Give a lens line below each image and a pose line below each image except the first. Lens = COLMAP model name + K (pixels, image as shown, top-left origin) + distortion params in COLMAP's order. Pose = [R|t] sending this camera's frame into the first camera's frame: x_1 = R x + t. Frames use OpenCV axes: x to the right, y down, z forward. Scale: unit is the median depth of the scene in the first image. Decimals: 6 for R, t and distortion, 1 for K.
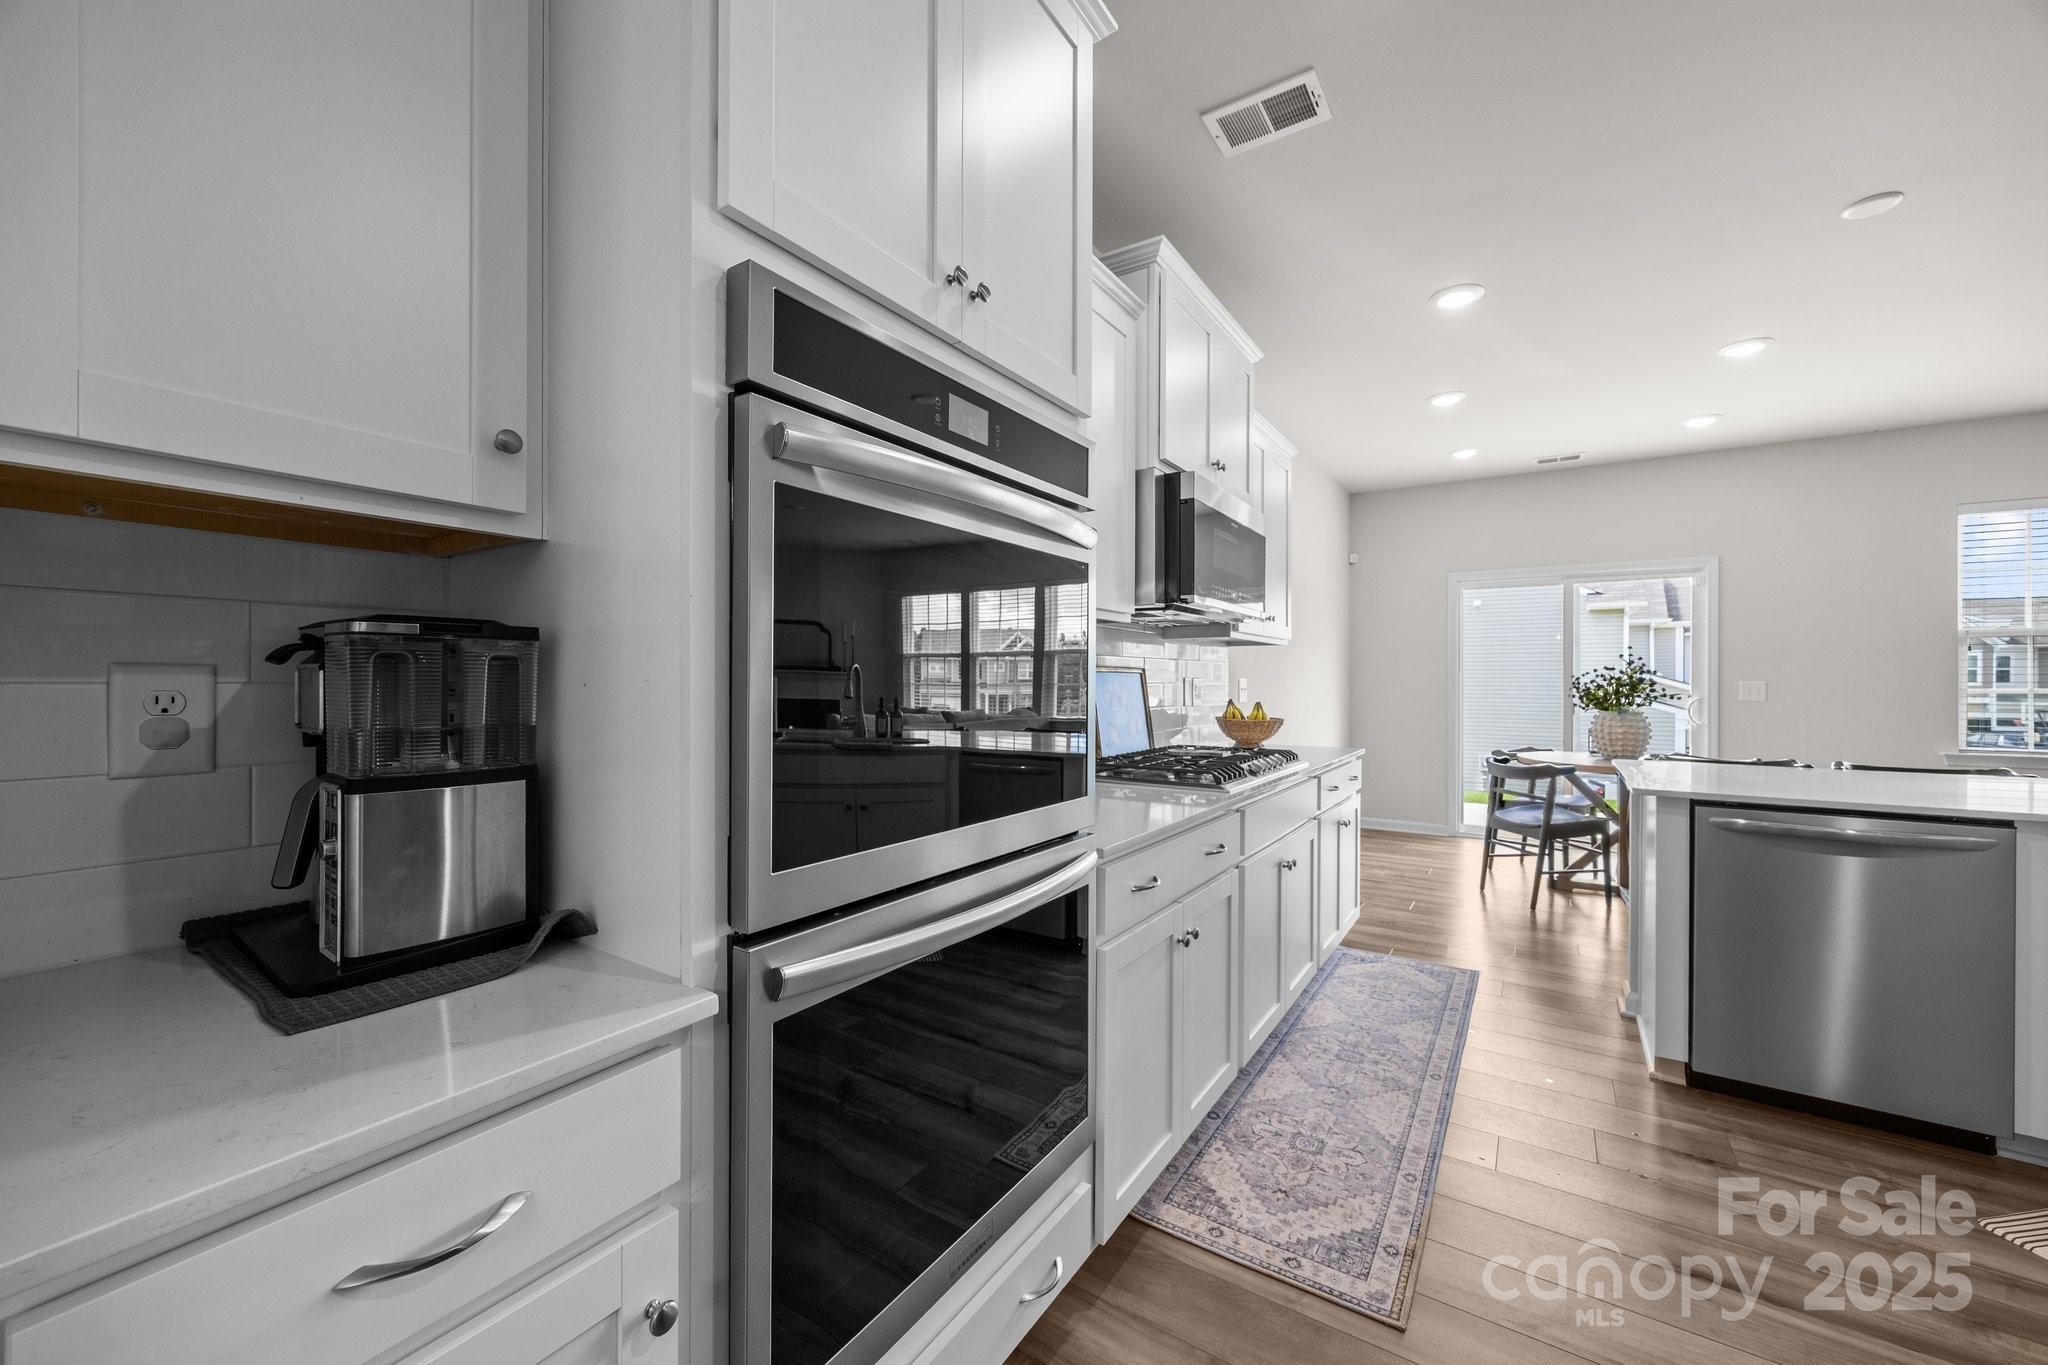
lens RADIAL K [[778.3, 0, 1026.4], [0, 778.3, 680.9], [0, 0, 1]] dist [-0.002702, -0.000214]
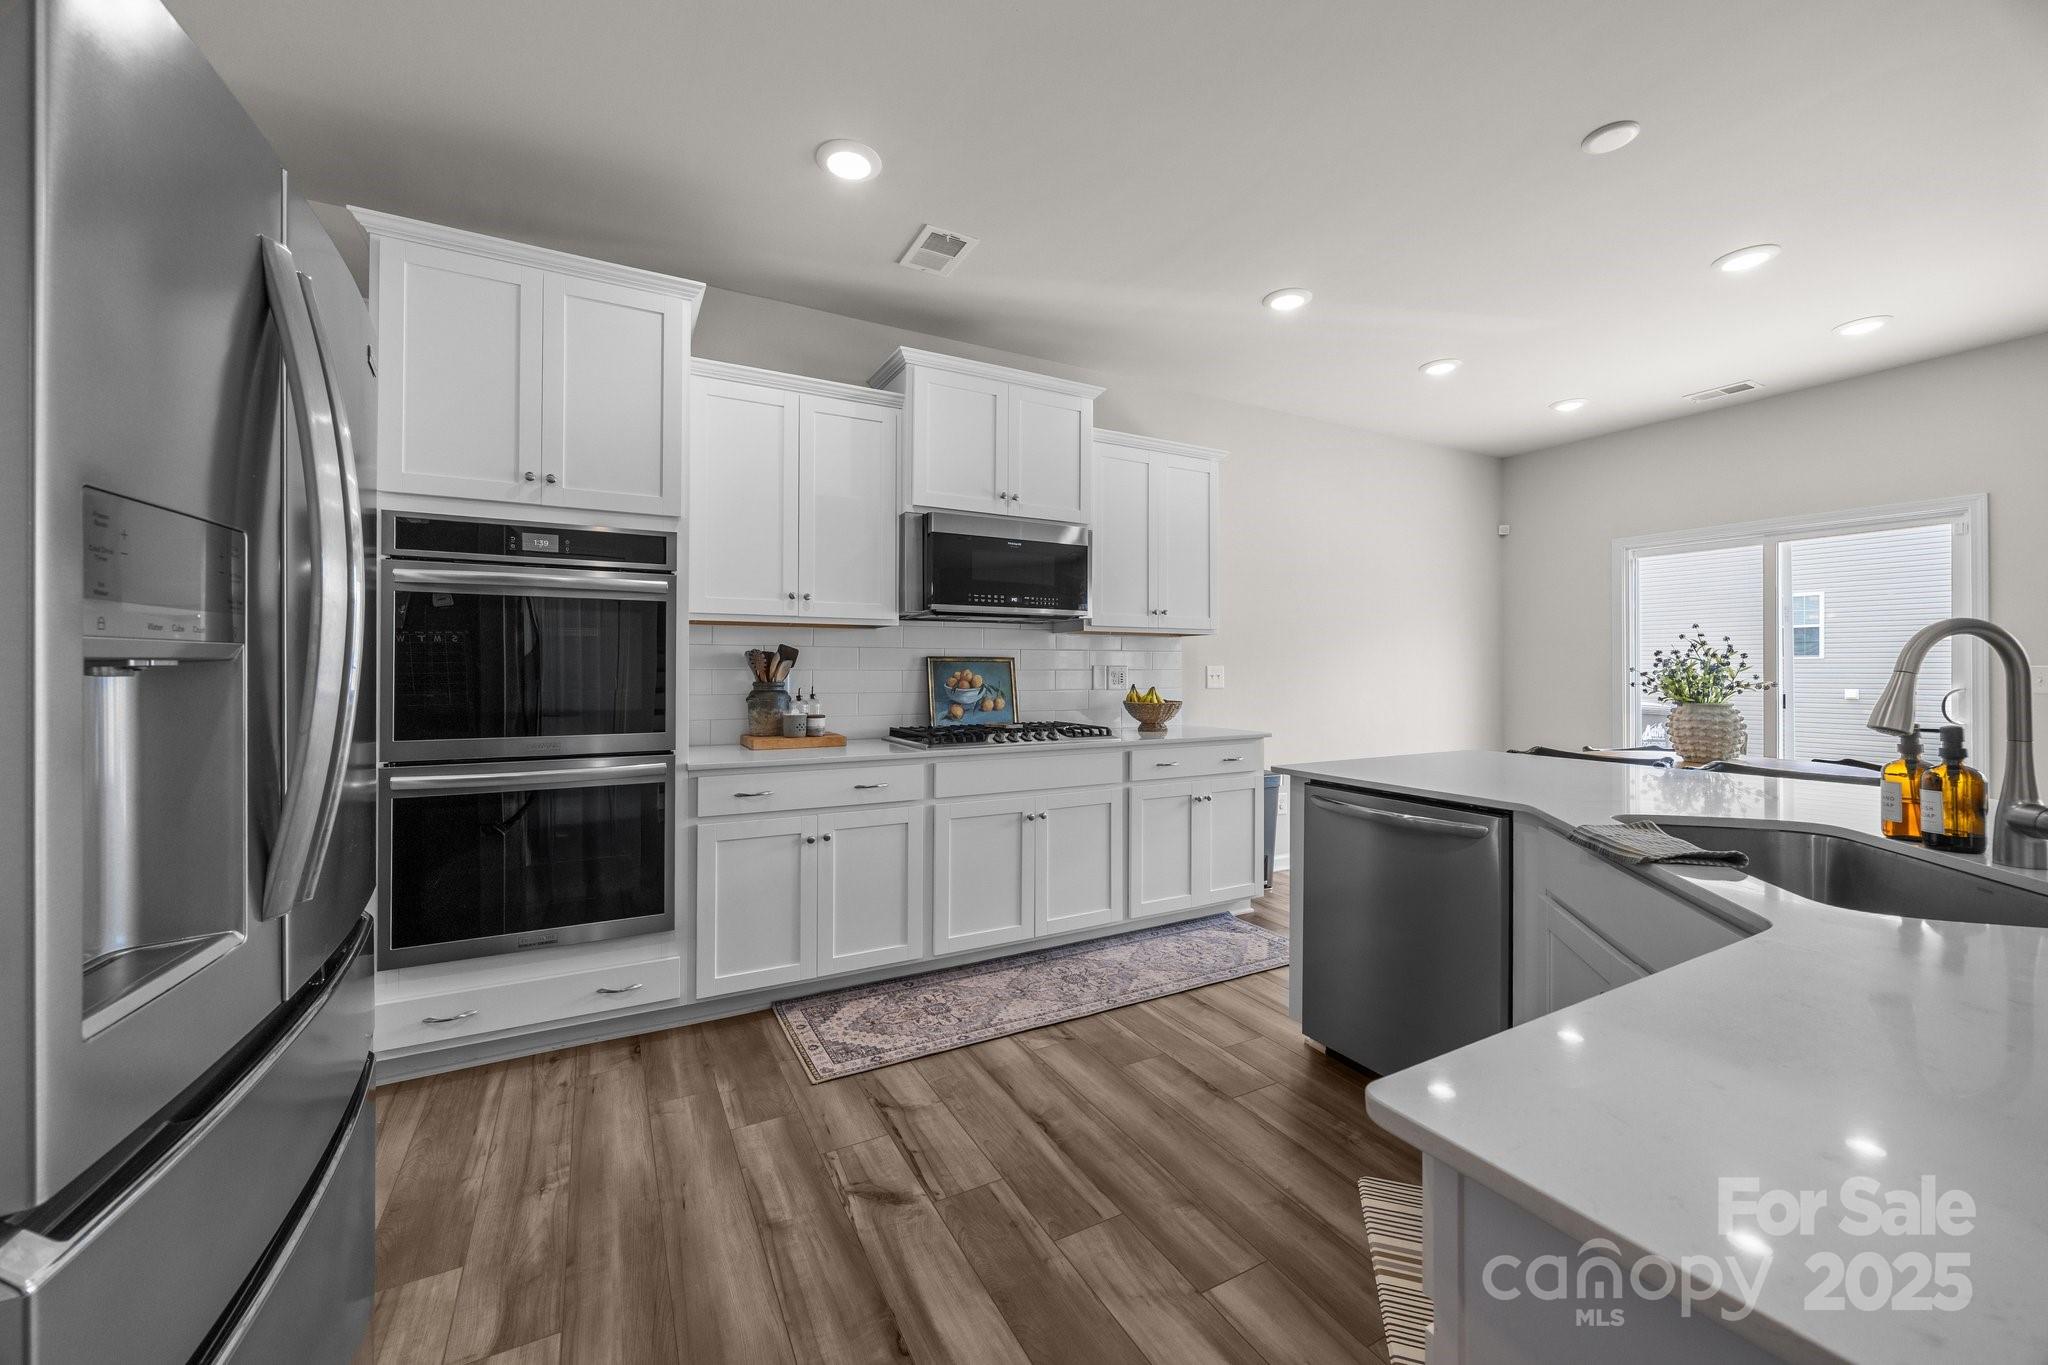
lens RADIAL K [[781.5, 0, 1026.7], [0, 781.5, 662.2], [0, 0, 1]] dist [-0.000799, -0.000061]
pose [[0.886859, -0.006763, -0.461992, 1.041183], [0.002120, 0.999942, -0.010569, 0.005273], [0.462036, 0.008394, 0.886821, -0.128602]]
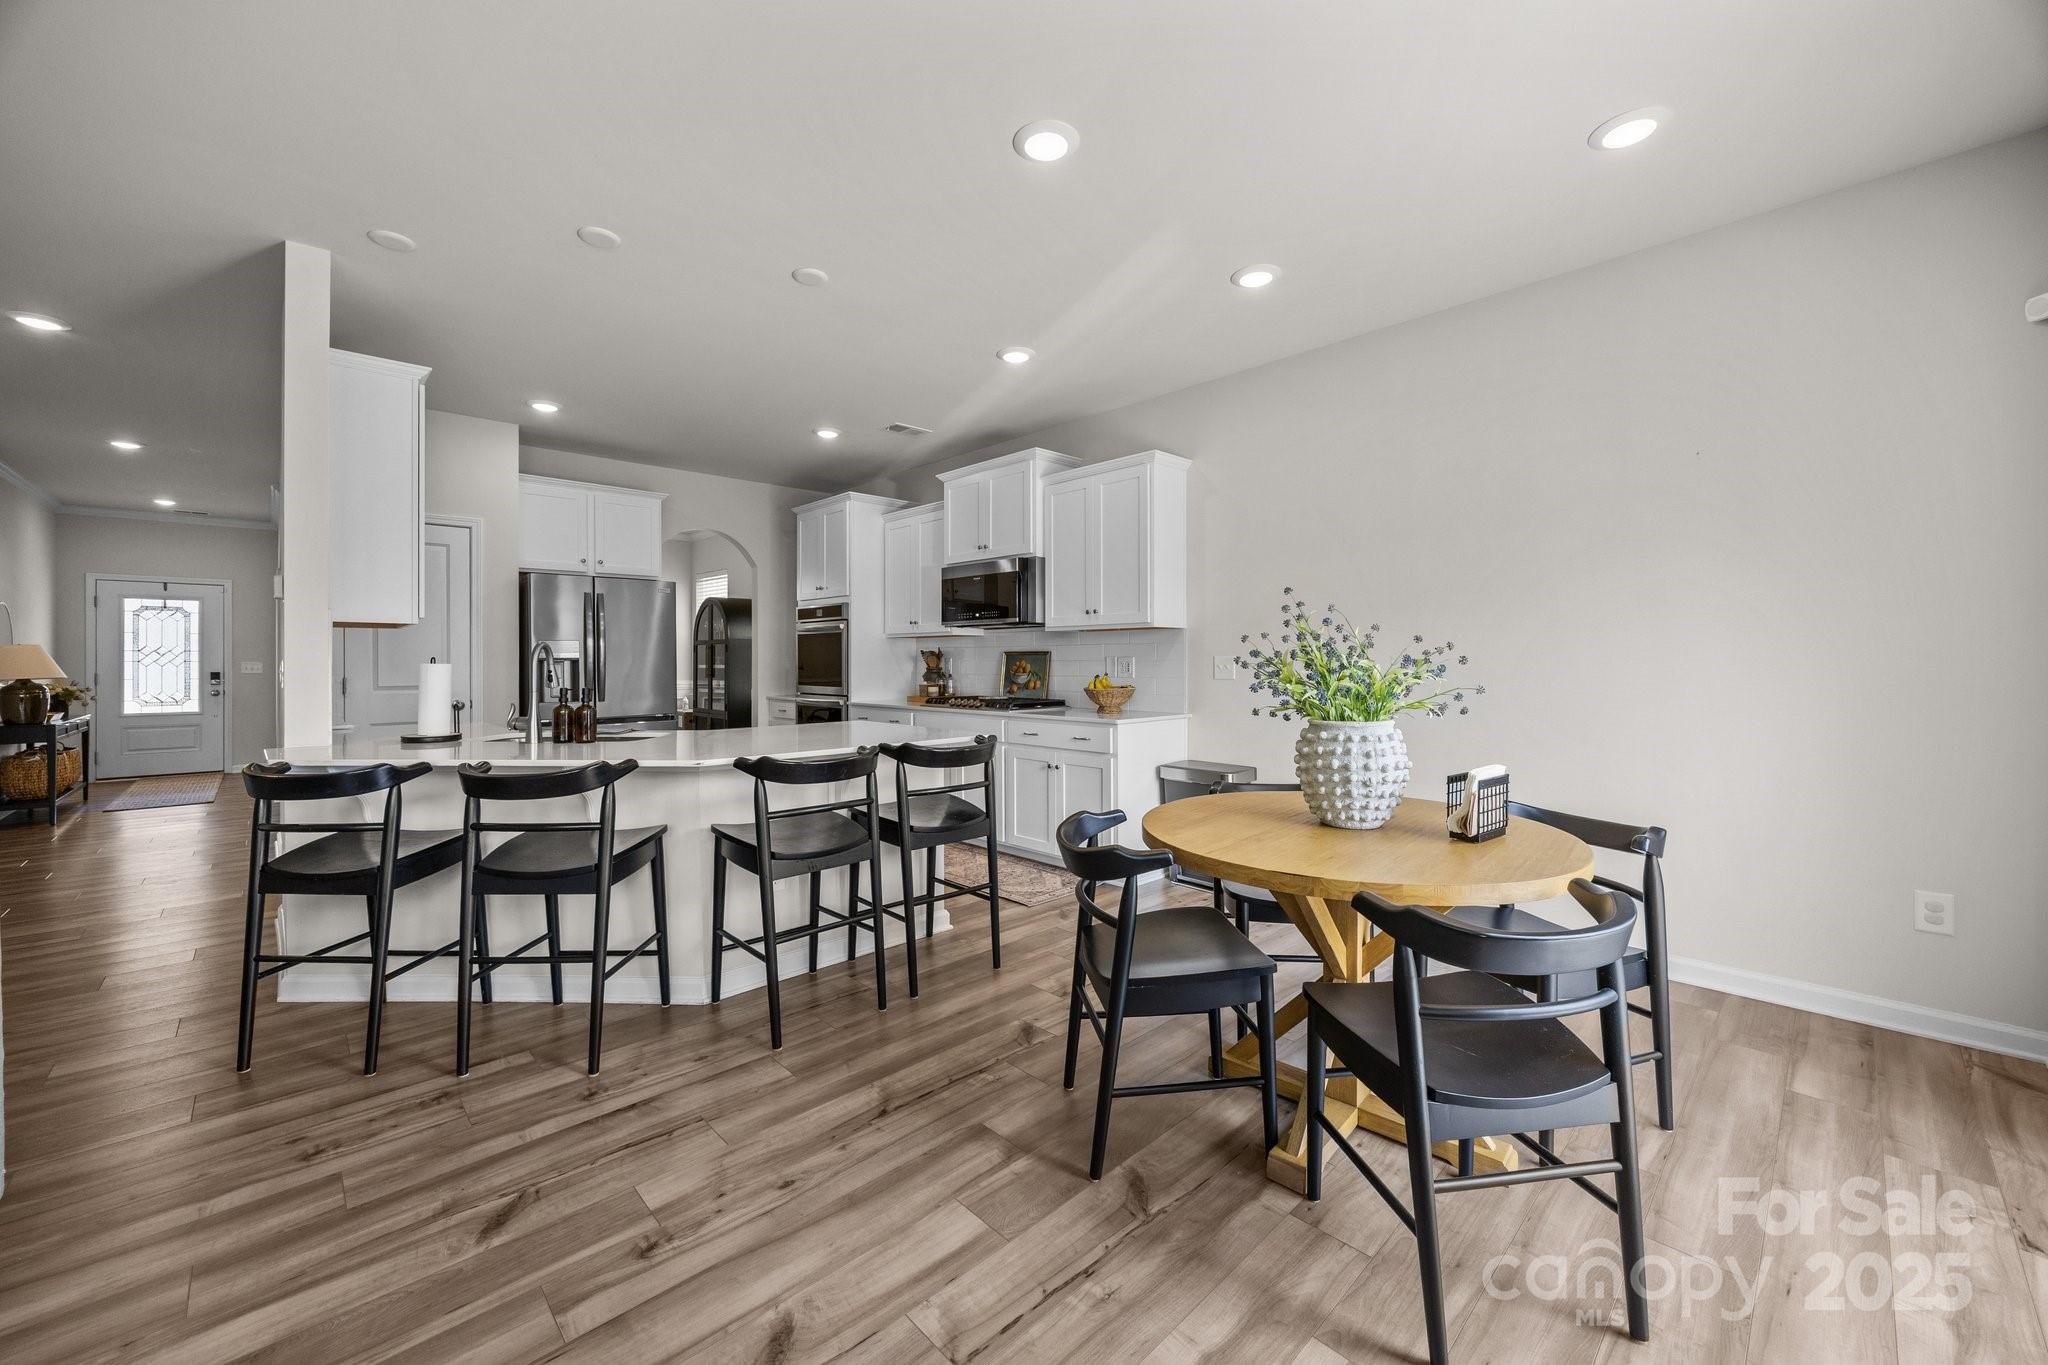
lens RADIAL K [[785.3, 0, 1016.8], [0, 785.3, 667.5], [0, 0, 1]] dist [-0.000593, -0.000058]
pose [[-0.225114, 0.008656, -0.974294, 2.562275], [0.002552, 0.999962, 0.008294, 0.005221], [0.974329, -0.000619, -0.225127, 1.834876]]
